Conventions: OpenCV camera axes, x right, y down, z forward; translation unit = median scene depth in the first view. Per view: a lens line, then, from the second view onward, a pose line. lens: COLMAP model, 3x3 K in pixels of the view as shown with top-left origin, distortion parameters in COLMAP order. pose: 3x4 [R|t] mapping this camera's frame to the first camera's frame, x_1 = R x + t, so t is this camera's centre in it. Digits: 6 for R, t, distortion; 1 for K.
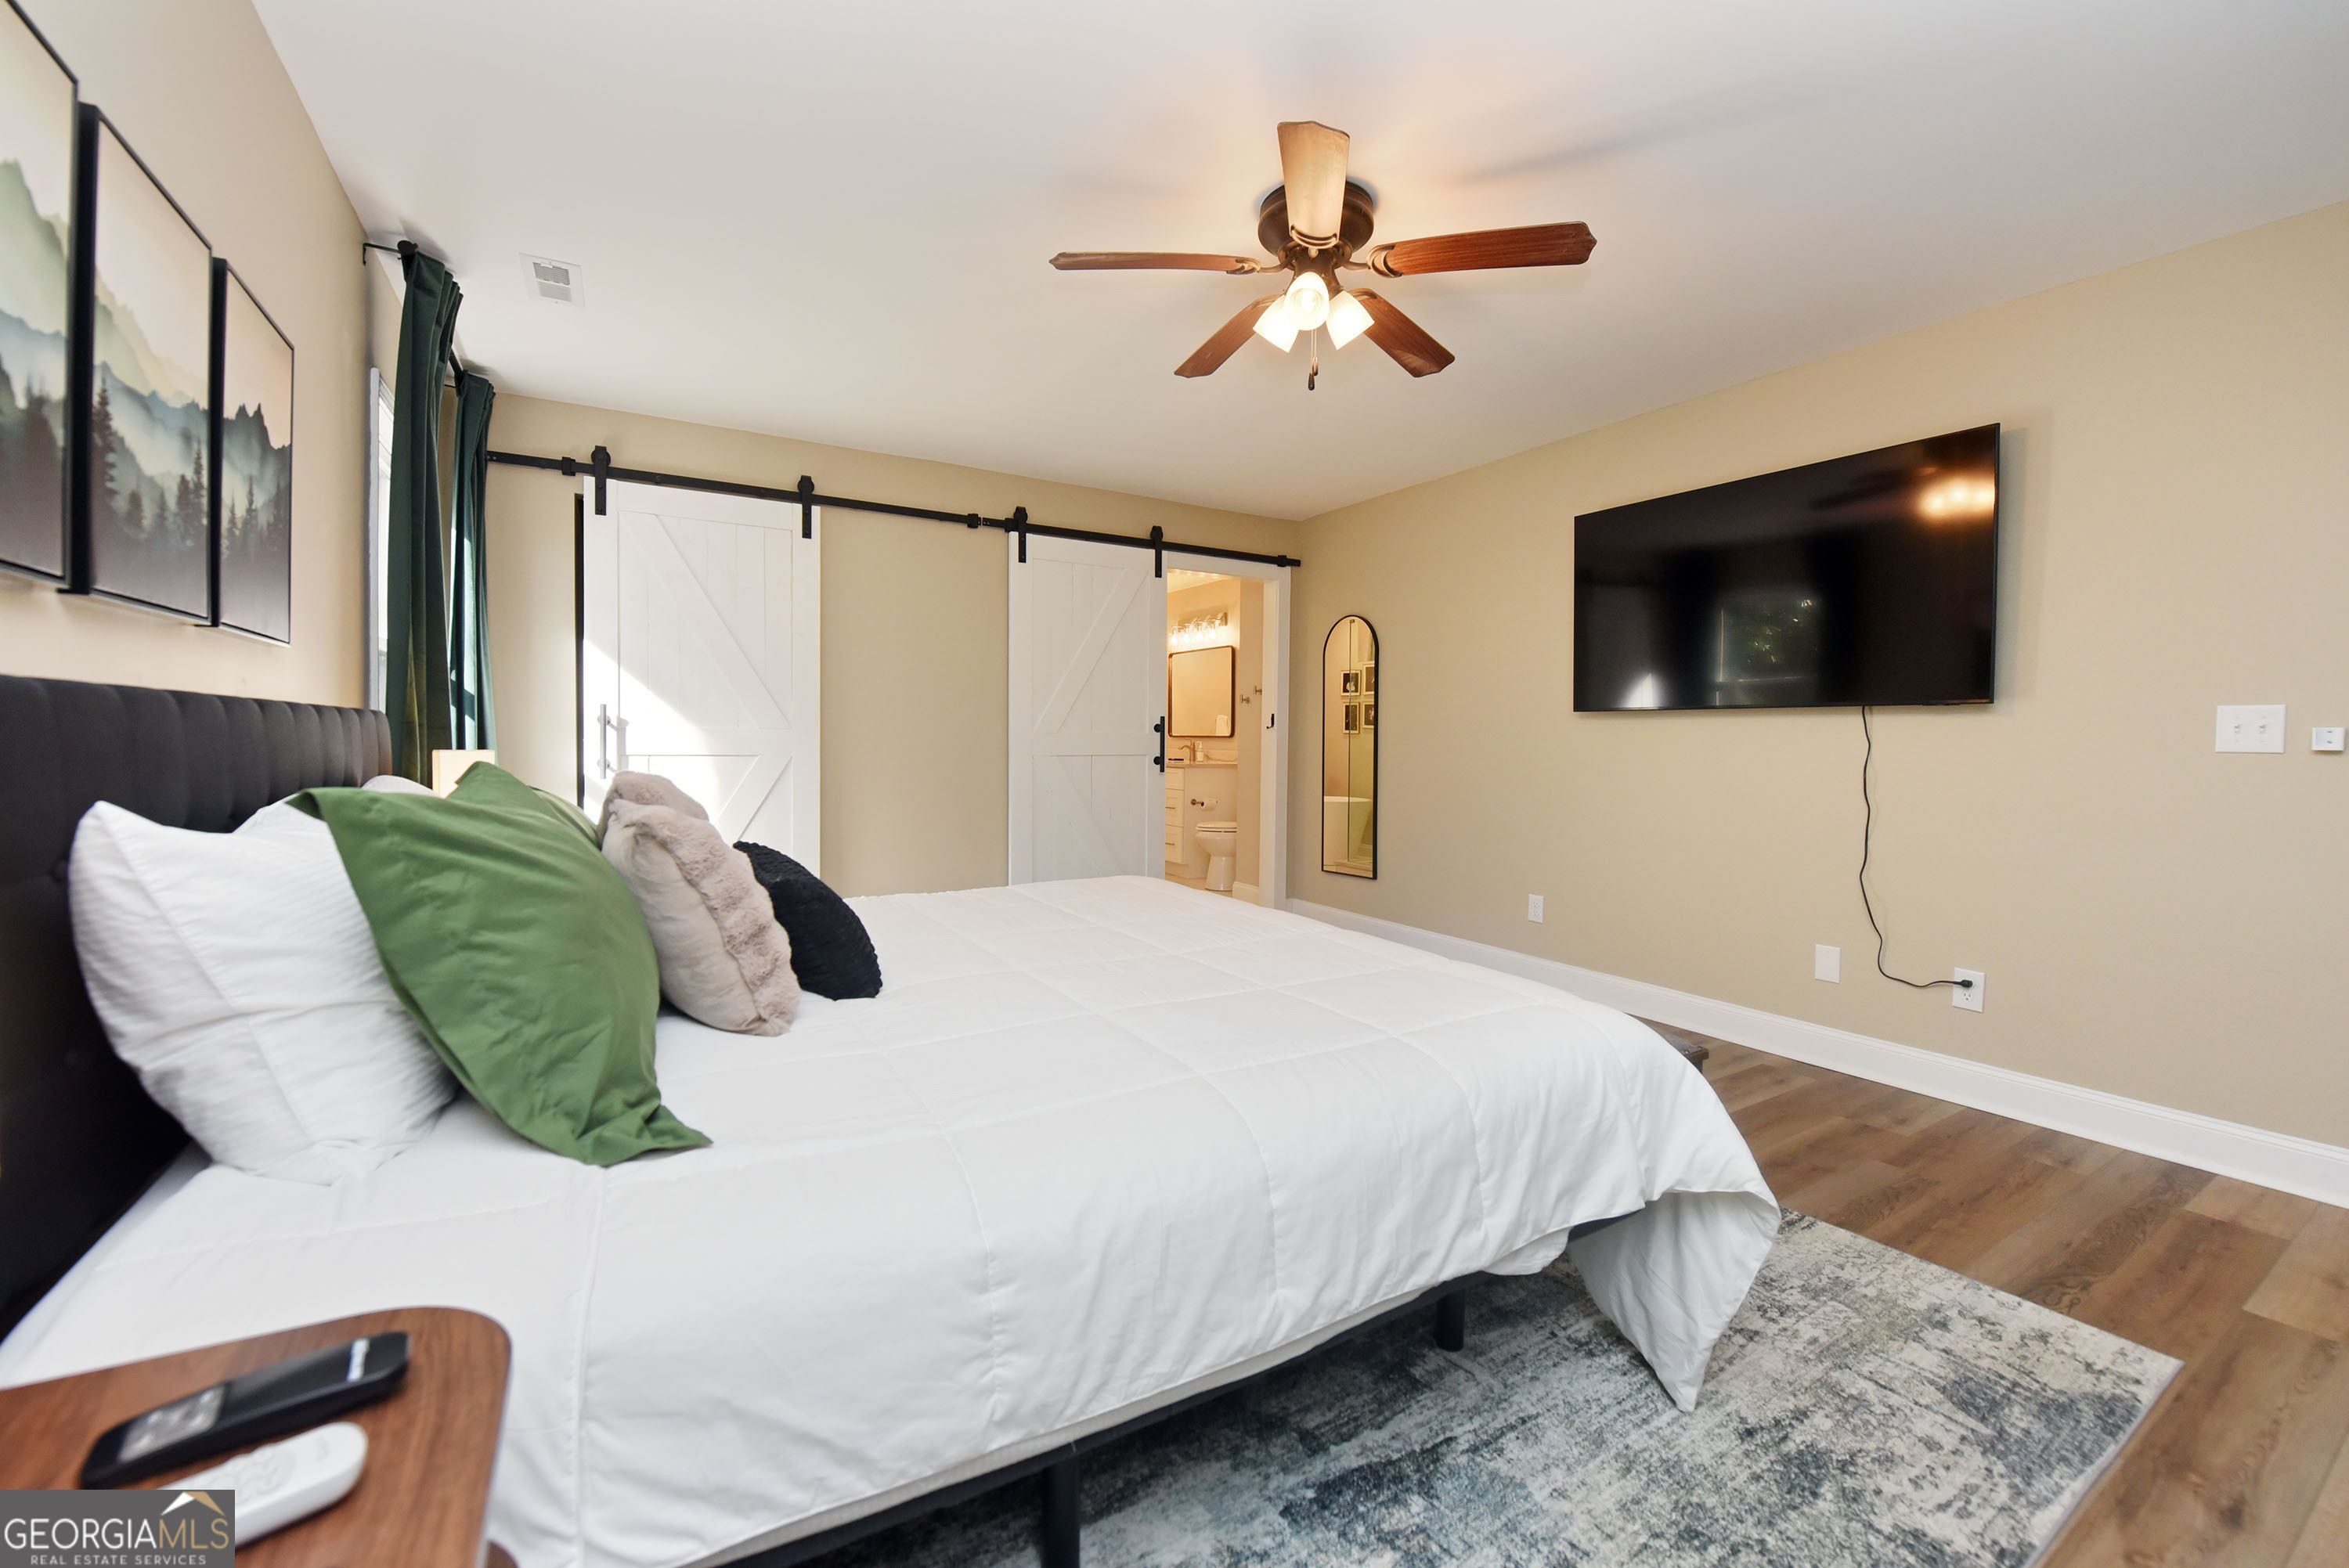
lens RADIAL K [[936.6, 0, 1184.5], [0, 936.6, 769.1], [0, 0, 1]] dist [-0.018989, -0.000569]
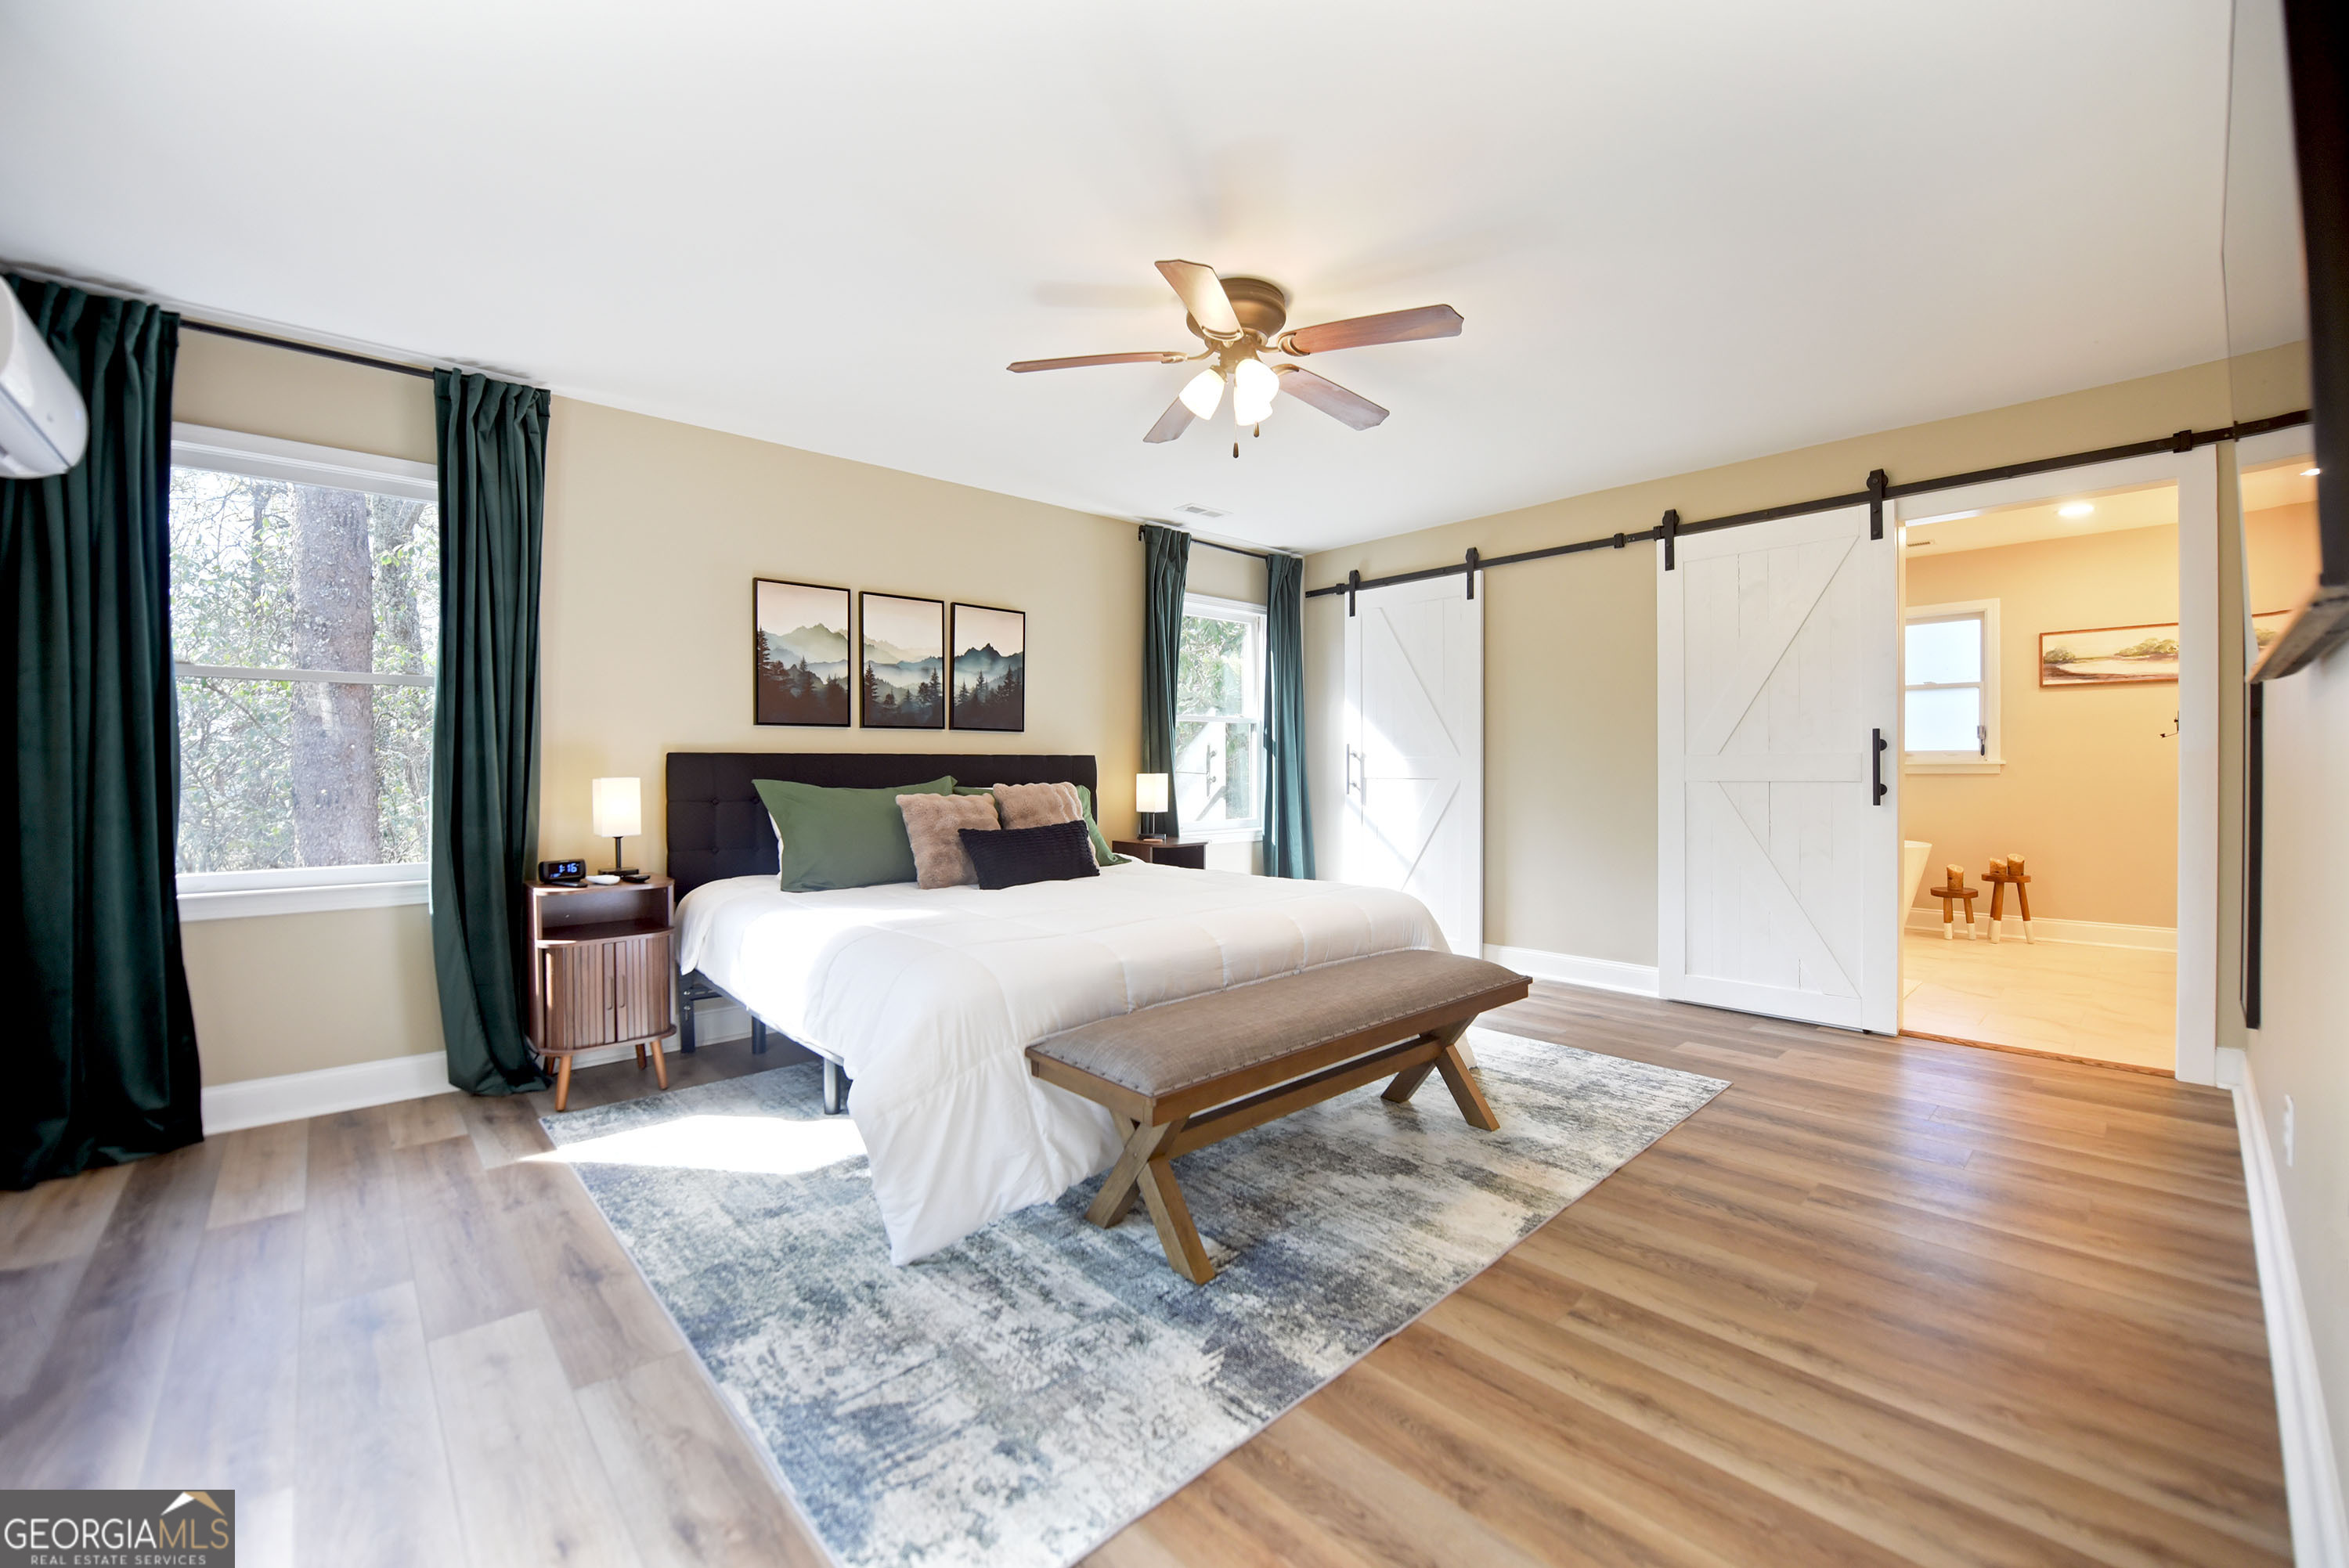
lens RADIAL K [[936.6, 0, 1184.5], [0, 936.6, 769.1], [0, 0, 1]] dist [-0.018989, -0.000569]
pose [[0.196908, -0.010881, -0.980362, 1.695580], [-0.023695, 0.999594, -0.015854, -0.001521], [0.980136, 0.026352, 0.196570, 0.982140]]
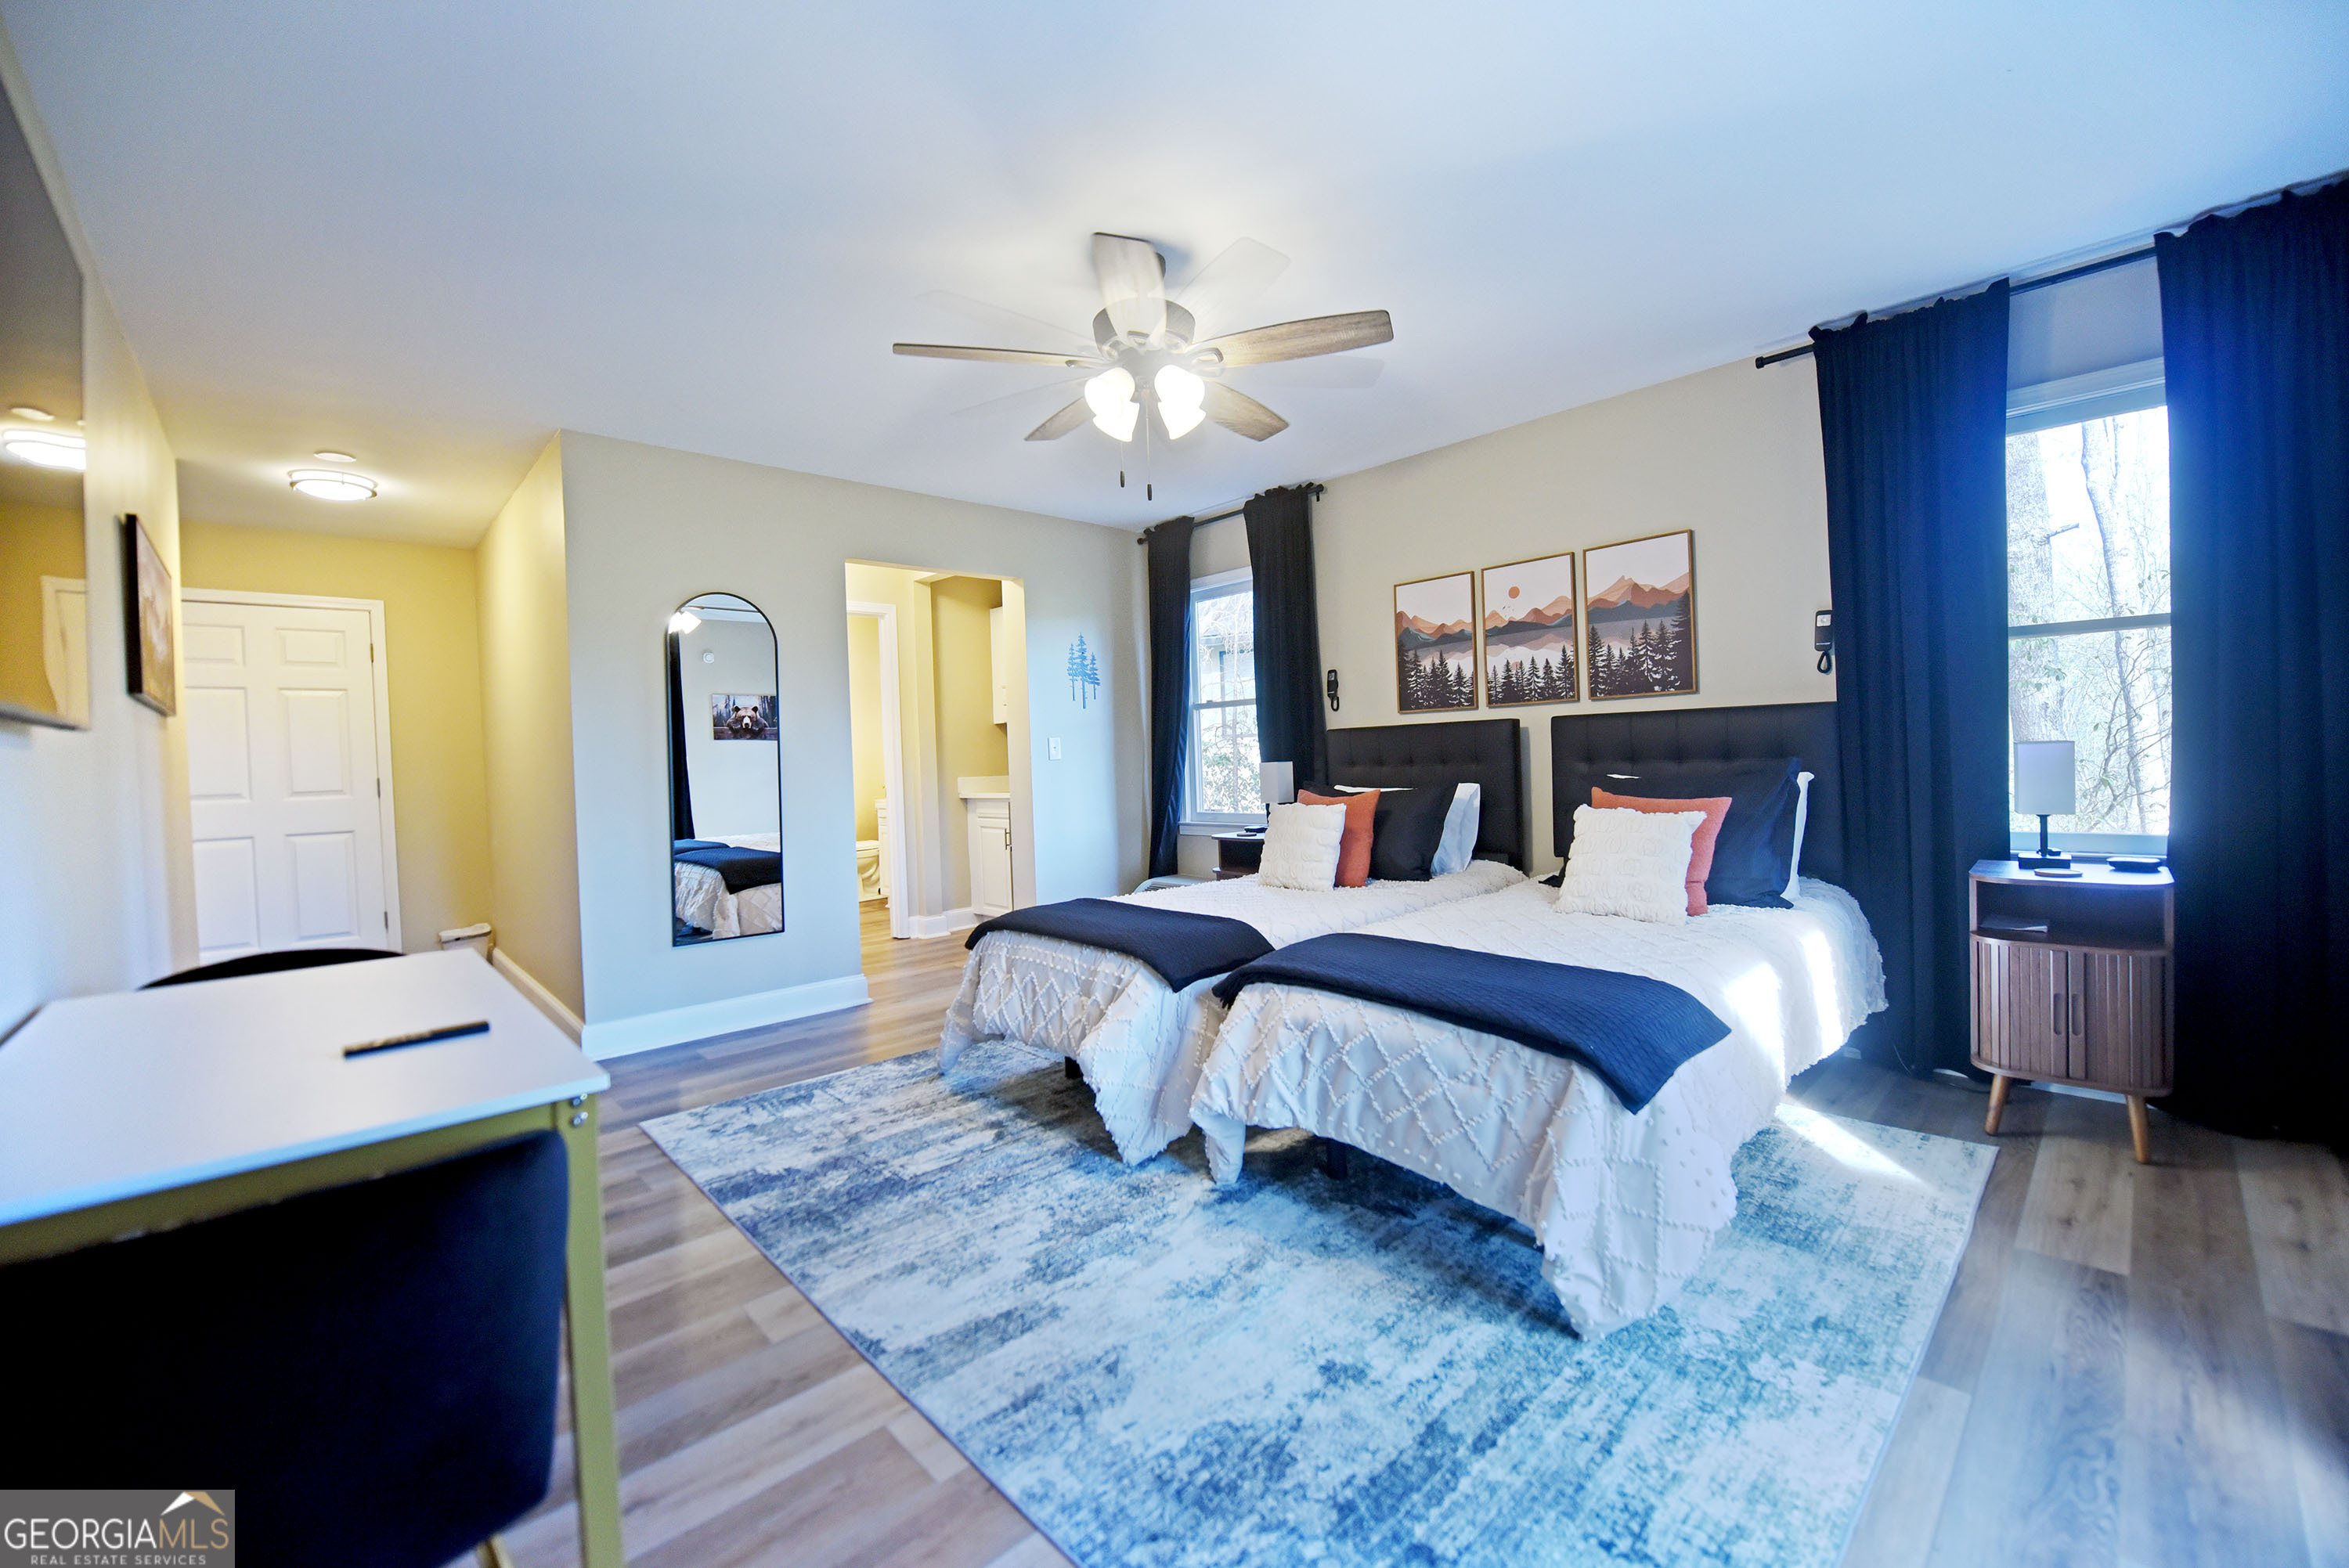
lens RADIAL K [[925.9, 0, 1181.0], [0, 925.9, 777.3], [0, 0, 1]] dist [-0.025181, 0.000120]
pose [[-0.978824, 0.024750, -0.203201, 0.394650], [0.015415, 0.998757, 0.047397, -0.073421], [0.204122, 0.043261, -0.977989, 2.726305]]
